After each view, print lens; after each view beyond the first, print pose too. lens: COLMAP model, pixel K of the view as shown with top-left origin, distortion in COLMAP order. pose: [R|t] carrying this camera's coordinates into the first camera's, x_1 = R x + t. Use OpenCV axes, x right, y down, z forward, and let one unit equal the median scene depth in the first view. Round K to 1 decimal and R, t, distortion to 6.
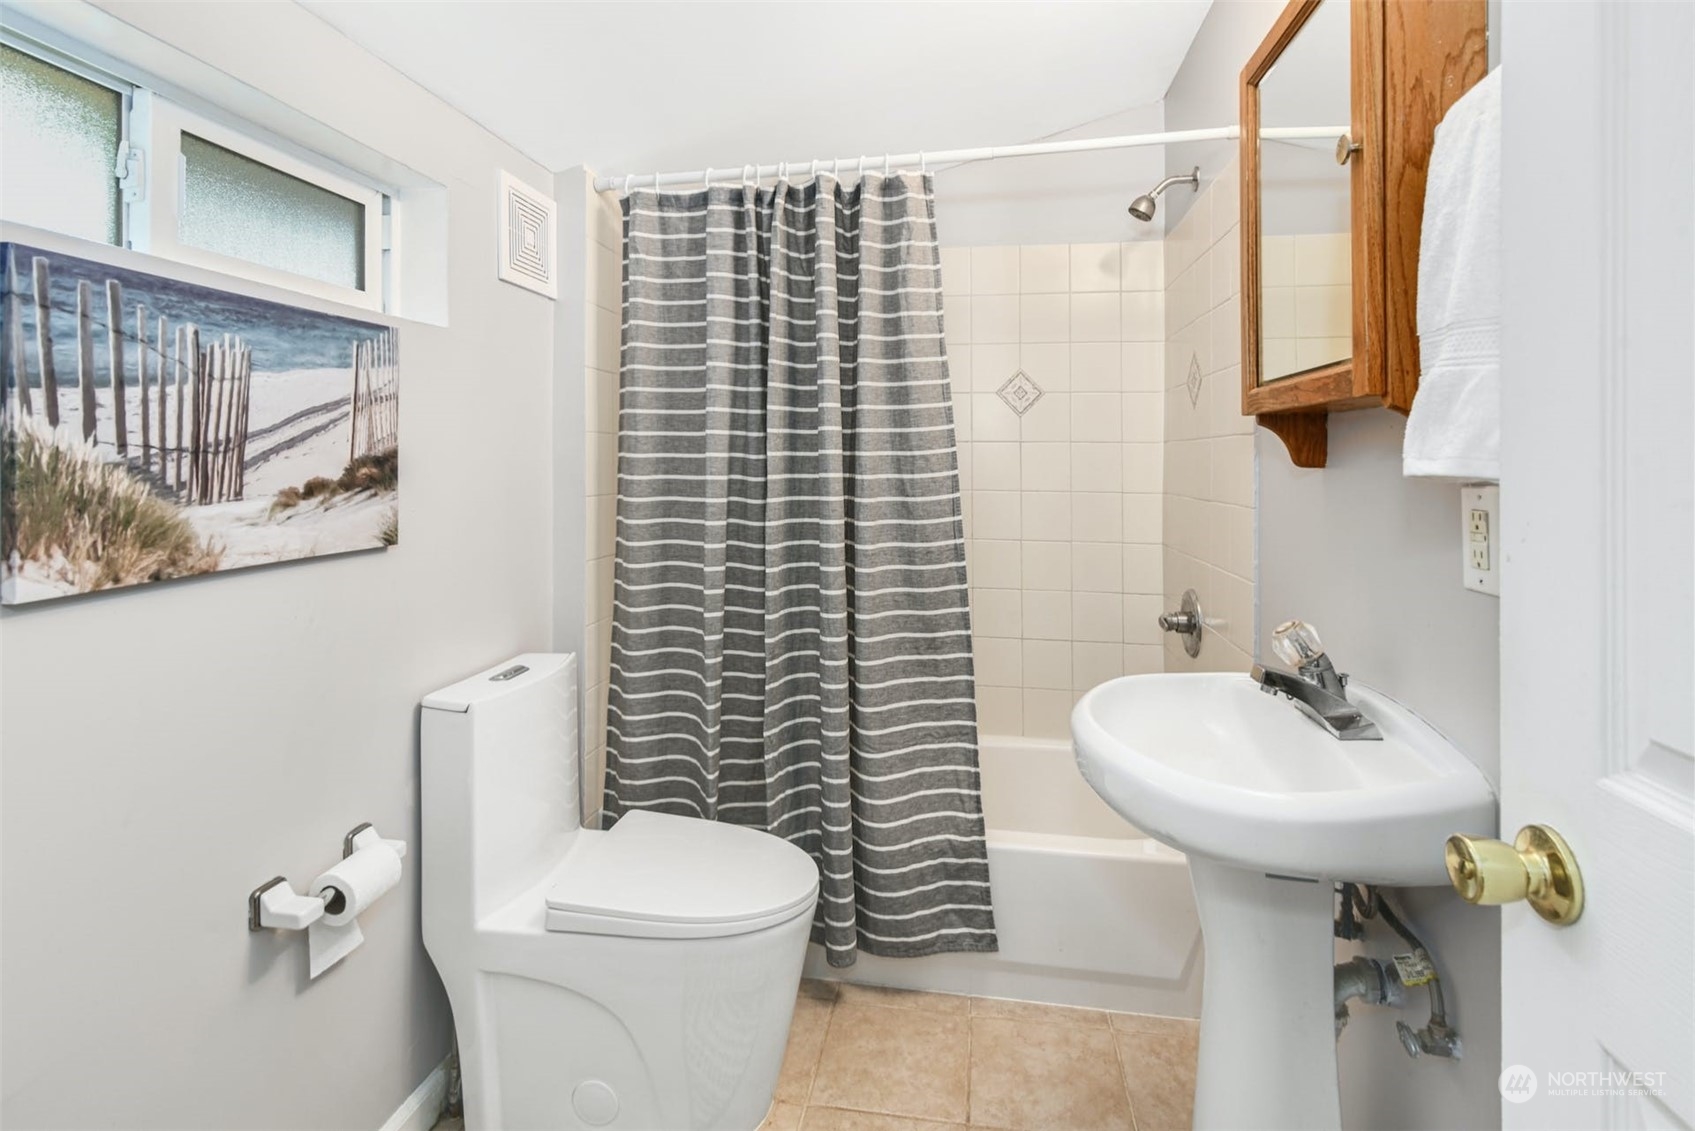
lens RADIAL K [[836.2, 0, 840.4], [0, 836.2, 526.1], [0, 0, 1]] dist [0.010105, 0.000393]
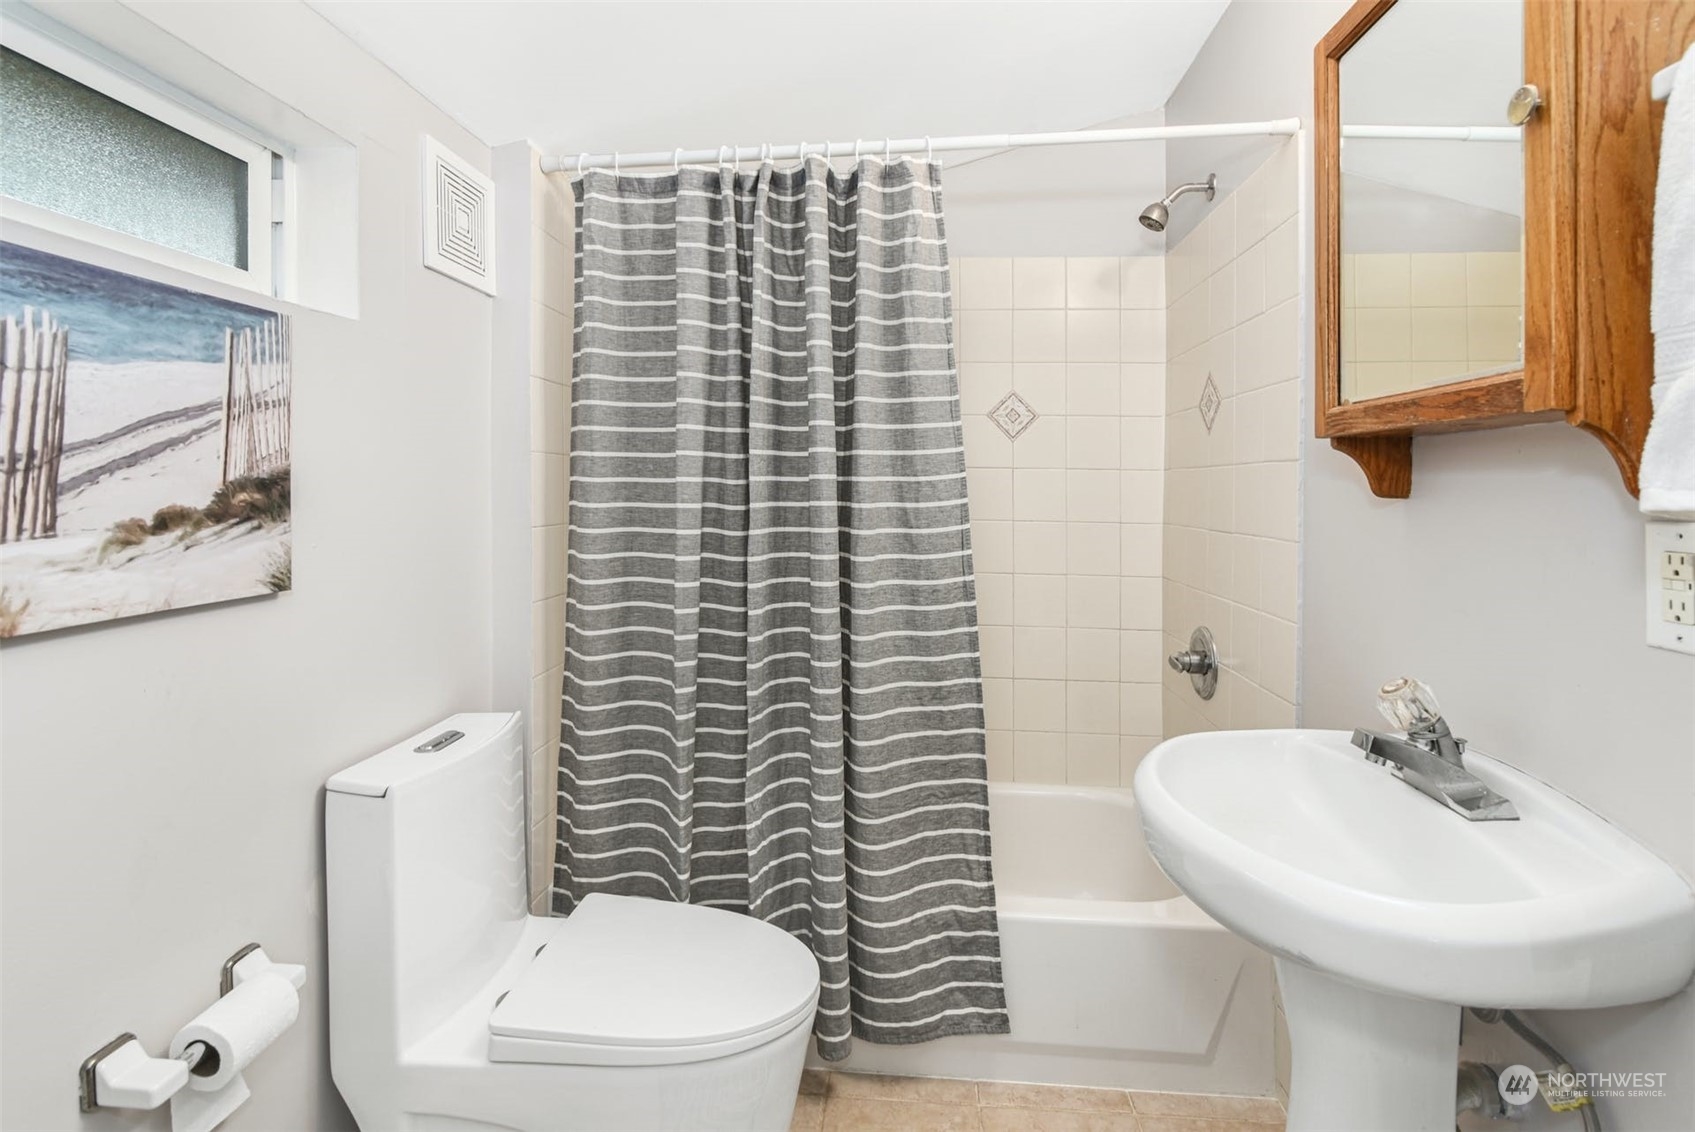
lens RADIAL K [[775.0, 0, 843.5], [0, 775.0, 551.0], [0, 0, 1]] dist [0.003285, -0.005023]
pose [[0.994528, -0.002849, 0.104431, -0.074552], [0.002448, 0.999989, 0.003970, -0.014204], [-0.104441, -0.003692, 0.994524, 0.189716]]
